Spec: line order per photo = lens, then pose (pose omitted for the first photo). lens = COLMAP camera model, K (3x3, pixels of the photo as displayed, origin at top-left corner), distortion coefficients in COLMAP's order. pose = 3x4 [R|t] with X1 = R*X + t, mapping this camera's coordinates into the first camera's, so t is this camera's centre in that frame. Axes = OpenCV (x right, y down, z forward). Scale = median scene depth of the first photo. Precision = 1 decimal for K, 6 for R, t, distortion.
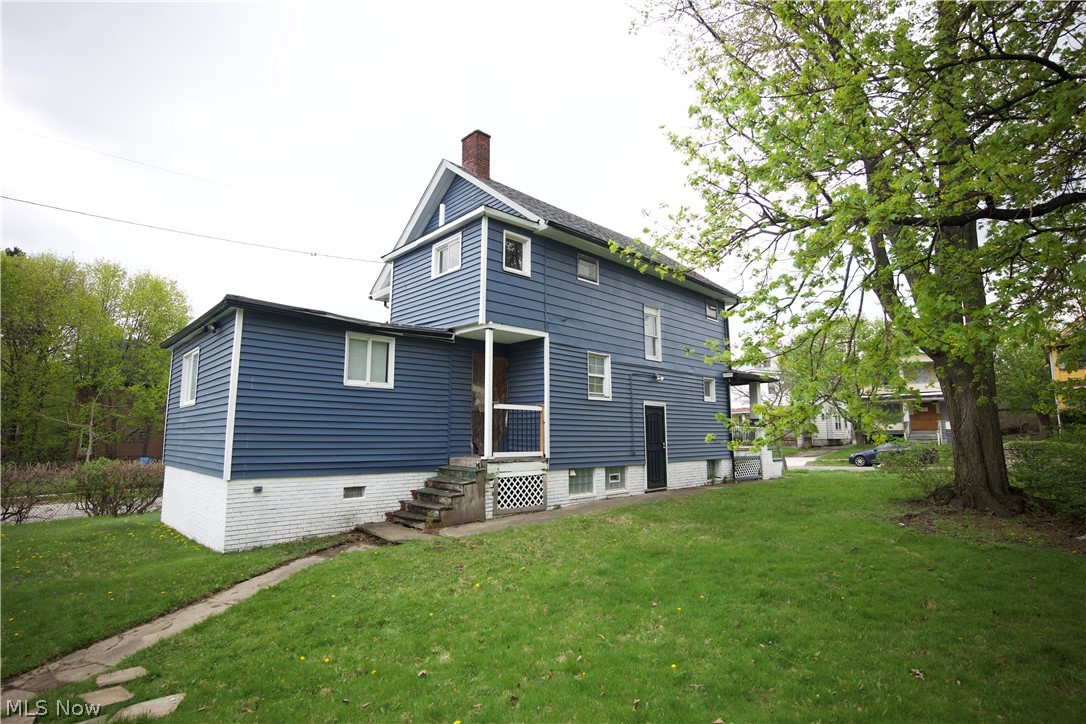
lens RADIAL K [[516.5, 0, 543.0], [0, 516.5, 362.0], [0, 0, 1]] dist [-0.067724, 0.033127]
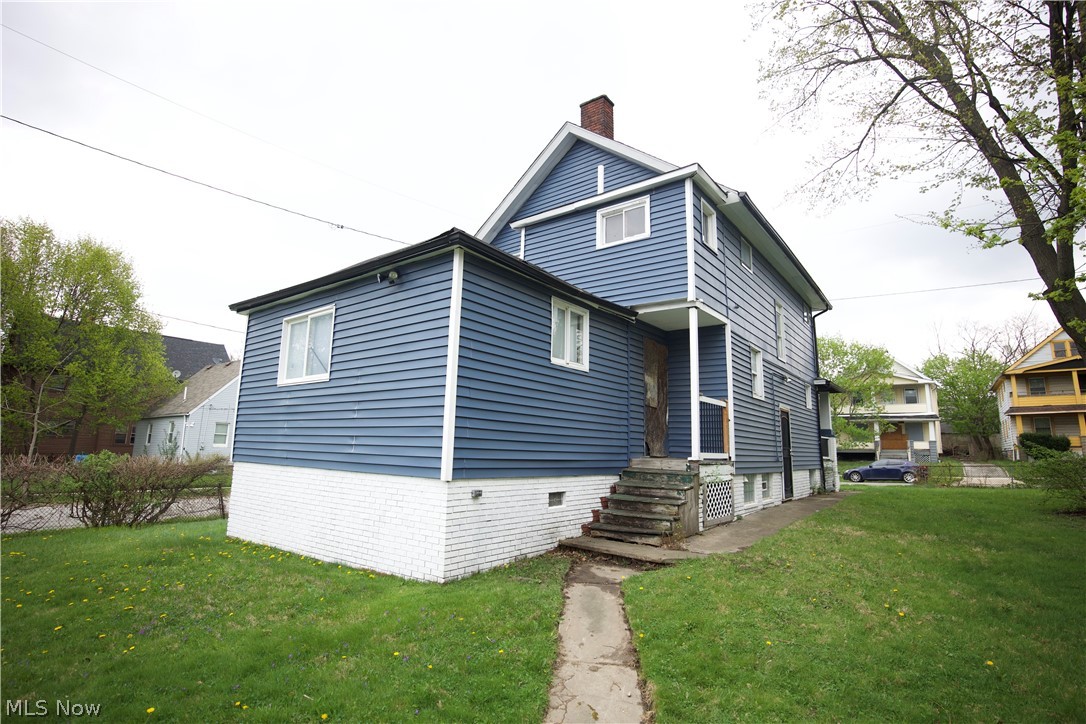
lens RADIAL K [[516.5, 0, 543.0], [0, 516.5, 362.0], [0, 0, 1]] dist [-0.067724, 0.033127]
pose [[0.989299, 0.051091, 0.136661, -0.470857], [-0.047993, 0.998513, -0.025868, 0.060204], [-0.137780, 0.019033, 0.990280, 0.195358]]
